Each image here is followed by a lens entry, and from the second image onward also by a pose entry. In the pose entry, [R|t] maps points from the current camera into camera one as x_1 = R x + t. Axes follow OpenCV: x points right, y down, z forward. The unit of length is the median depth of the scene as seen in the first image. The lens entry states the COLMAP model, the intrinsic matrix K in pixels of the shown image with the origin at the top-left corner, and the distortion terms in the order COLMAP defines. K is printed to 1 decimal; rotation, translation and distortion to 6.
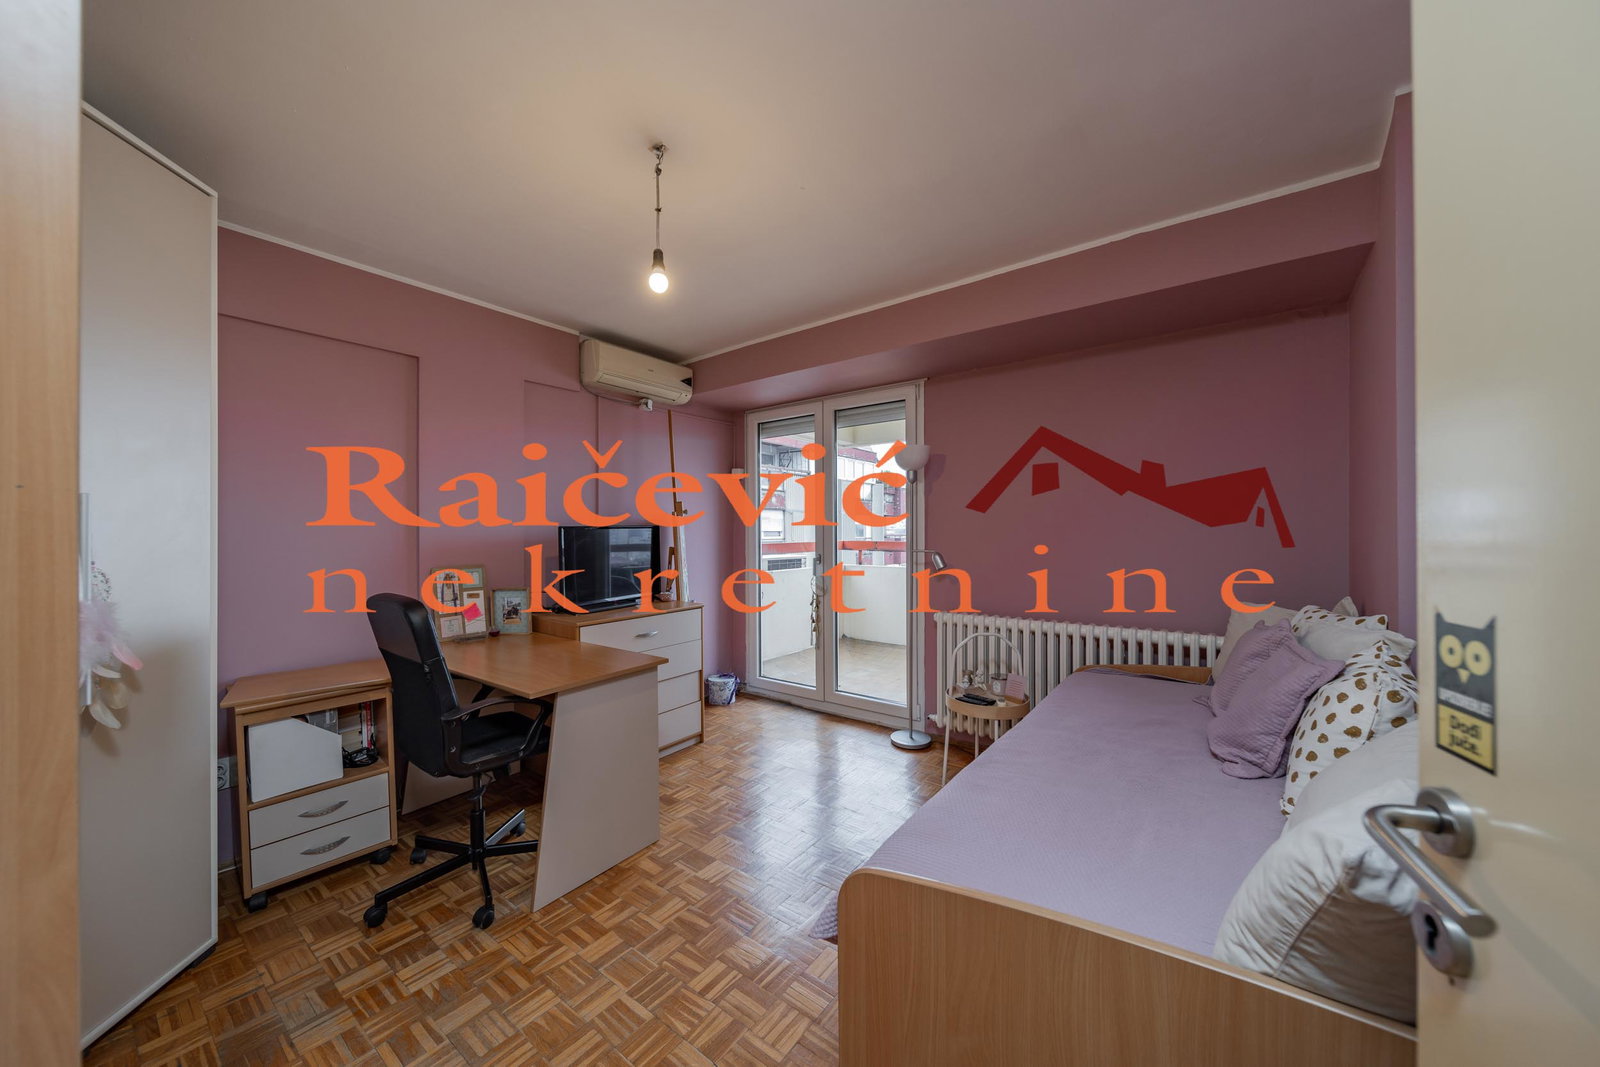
lens RADIAL K [[570.9, 0, 801.4], [0, 570.9, 532.9], [0, 0, 1]] dist [0.000160, -0.000463]
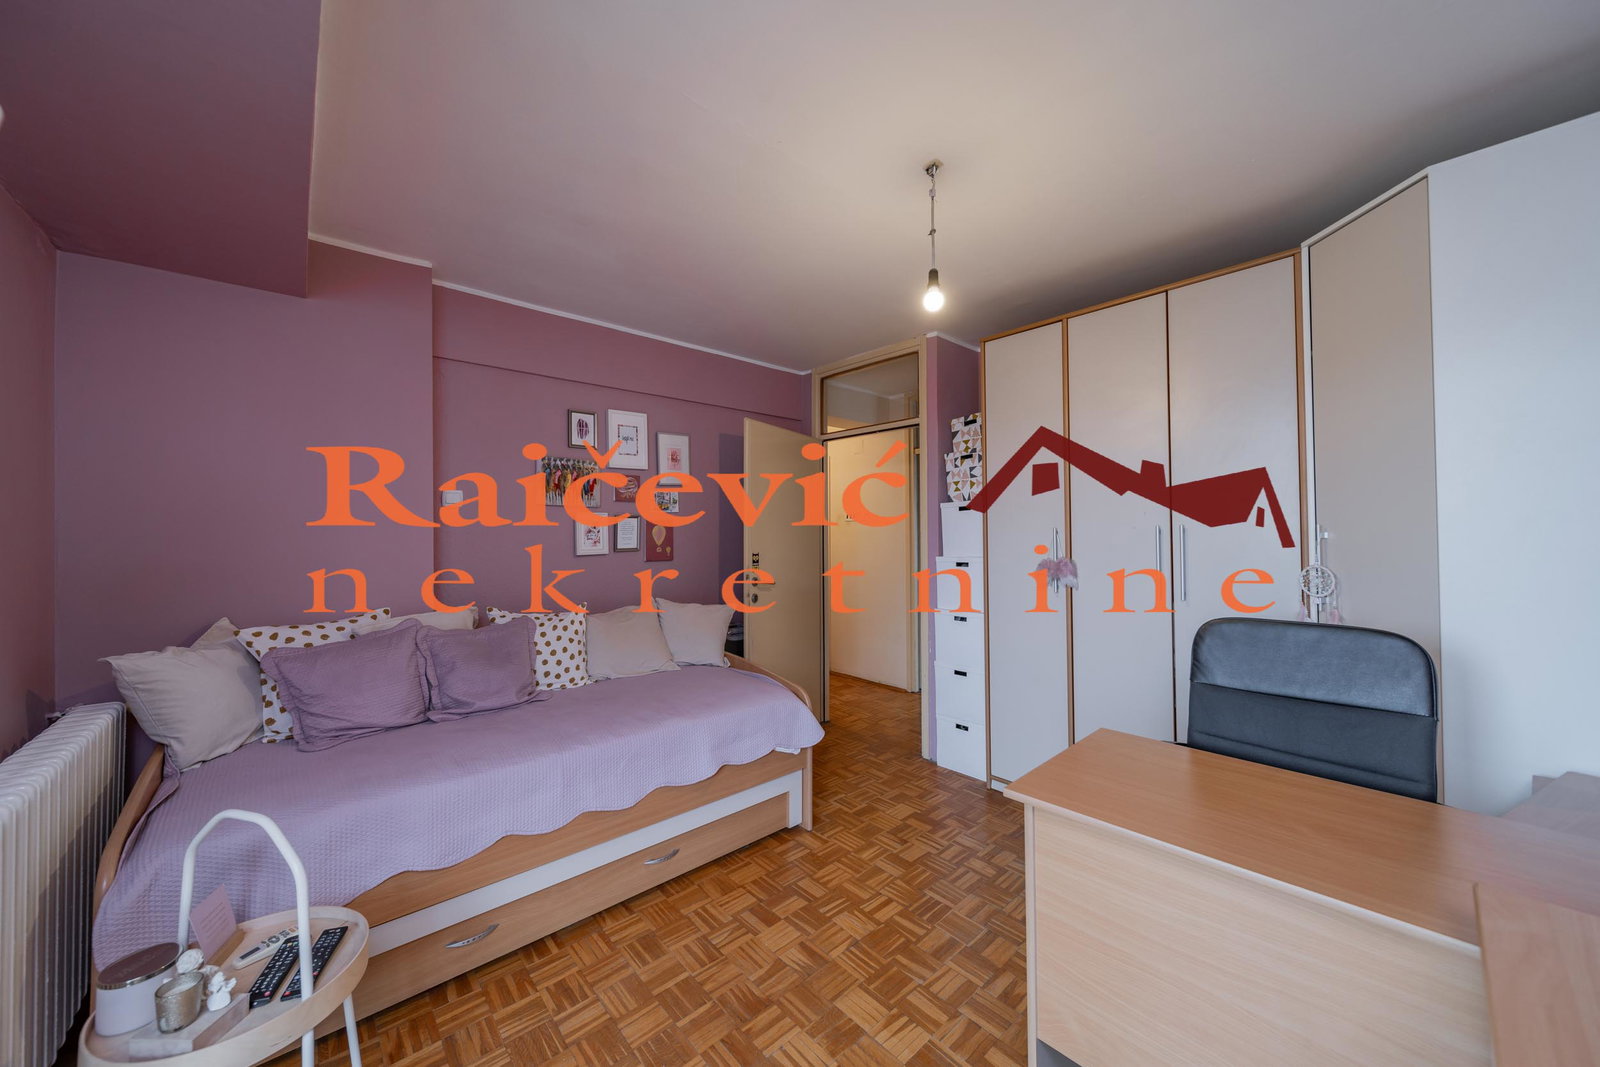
lens RADIAL K [[570.9, 0, 799.5], [0, 570.9, 526.9], [0, 0, 1]] dist [0.000160, -0.000463]
pose [[-0.982830, 0.012412, 0.184095, -0.115235], [0.010347, 0.999872, -0.012175, -0.011823], [-0.184223, -0.010062, -0.982833, 1.214196]]
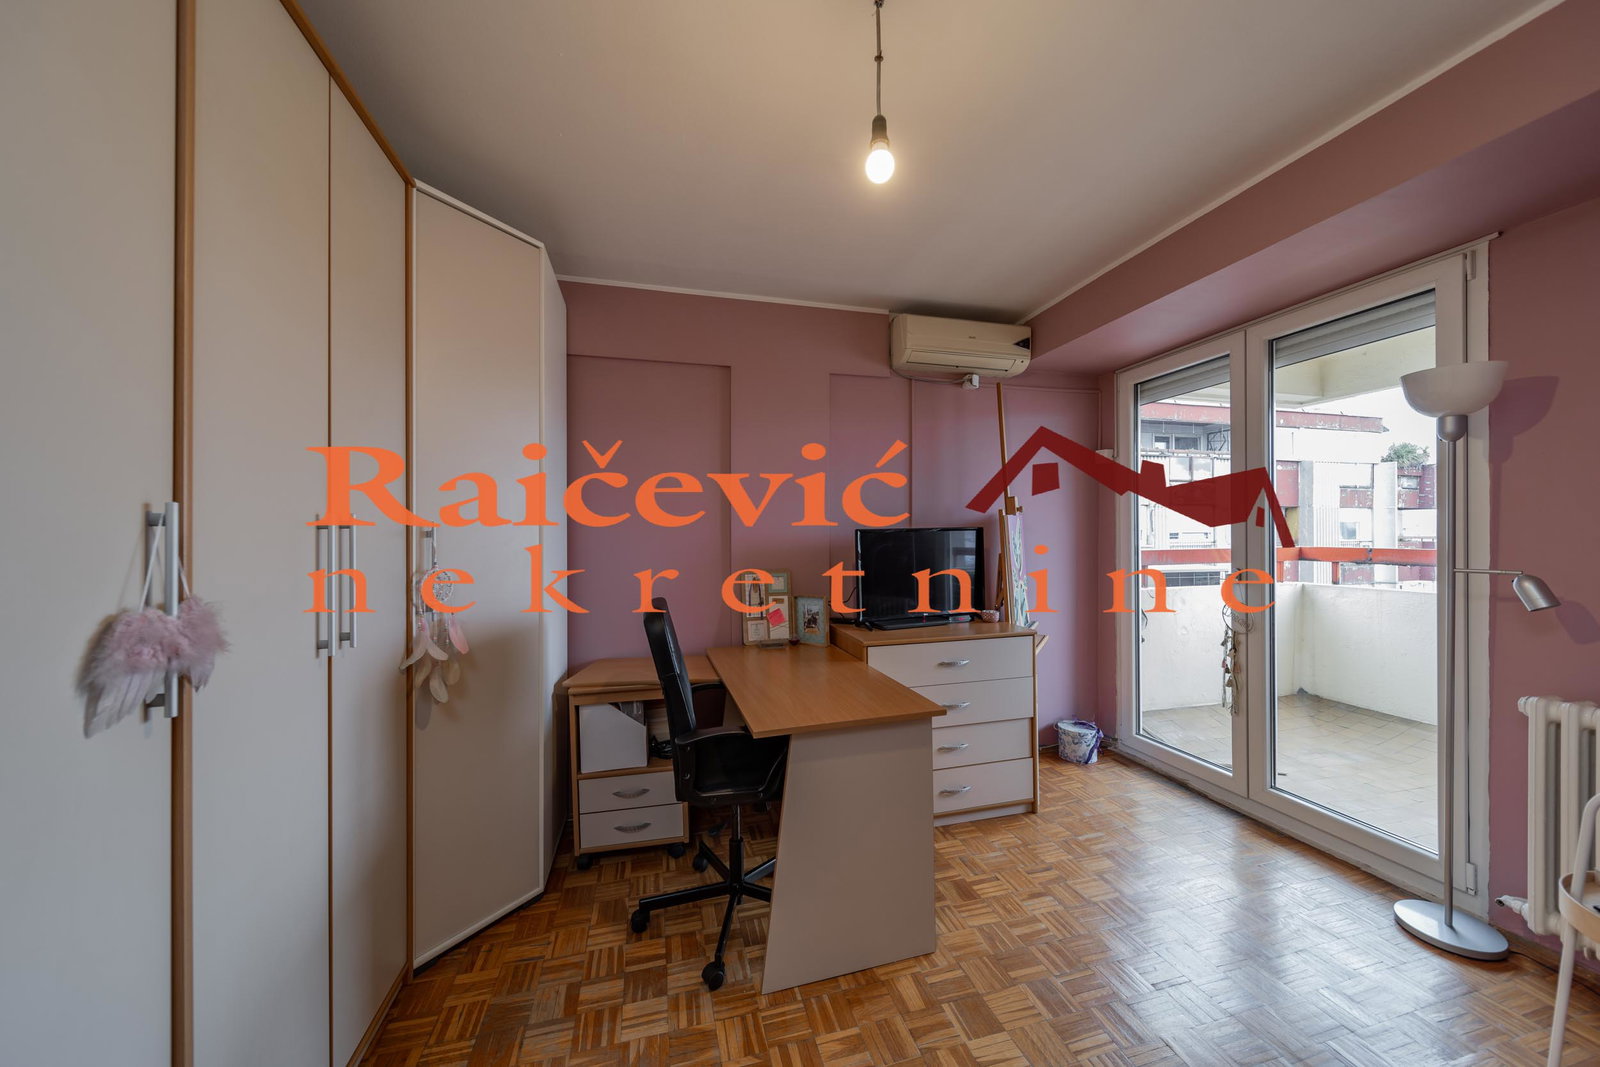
lens RADIAL K [[570.9, 0, 788.8], [0, 570.9, 537.0], [0, 0, 1]] dist [0.000160, -0.000463]
pose [[0.780847, -0.000328, -0.624722, 0.051733], [0.002655, 0.999993, 0.002794, -0.002236], [0.624716, -0.003840, 0.780842, 0.241714]]
